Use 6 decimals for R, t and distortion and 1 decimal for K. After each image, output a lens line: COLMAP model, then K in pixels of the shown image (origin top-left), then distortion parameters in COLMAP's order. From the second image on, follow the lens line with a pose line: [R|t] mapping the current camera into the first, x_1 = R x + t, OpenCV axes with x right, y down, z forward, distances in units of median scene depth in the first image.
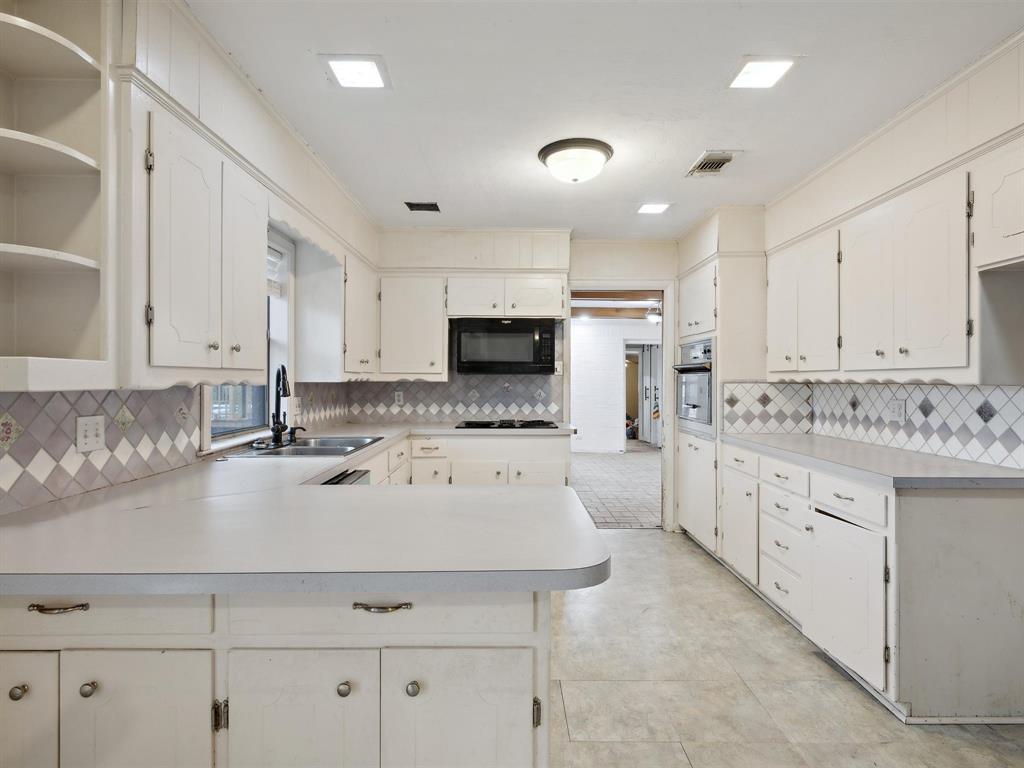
lens RADIAL K [[535.2, 0, 500.7], [0, 535.2, 367.3], [0, 0, 1]] dist [-0.001797, -0.000489]
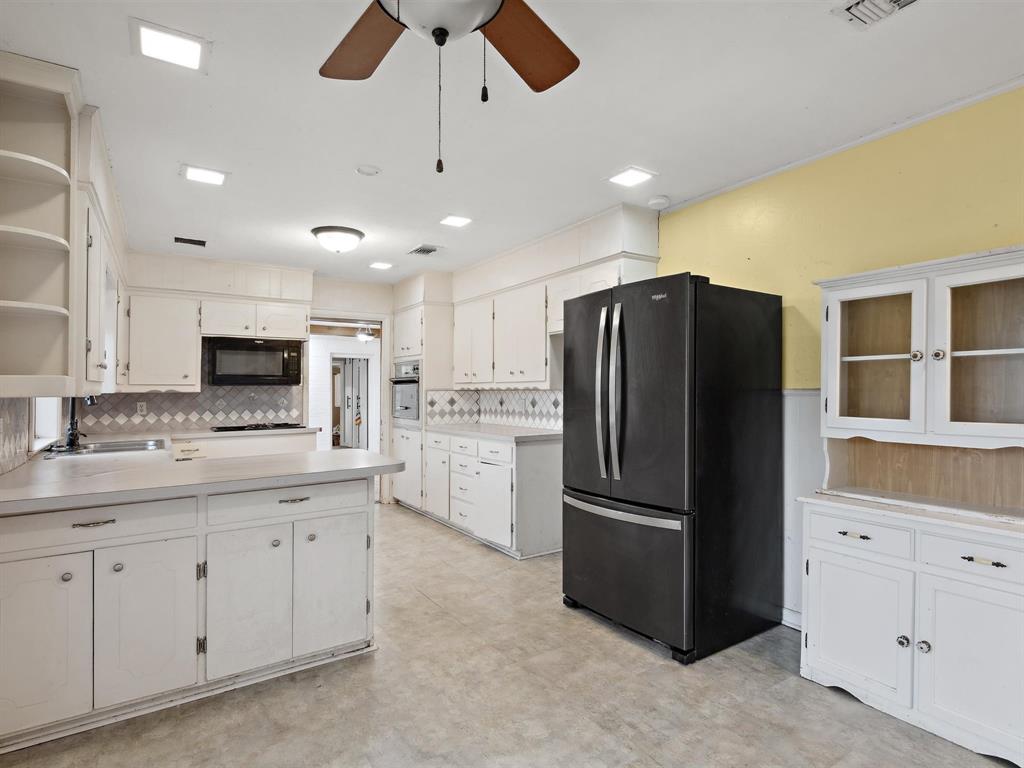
lens RADIAL K [[558.6, 0, 512.0], [0, 558.6, 384.0], [0, 0, 1]] dist [-0.001568, -0.000257]
pose [[0.834111, -0.002430, 0.551591, -0.231346], [-0.003971, 0.999938, 0.010409, -0.006073], [-0.551583, -0.010873, 0.834049, -0.400913]]
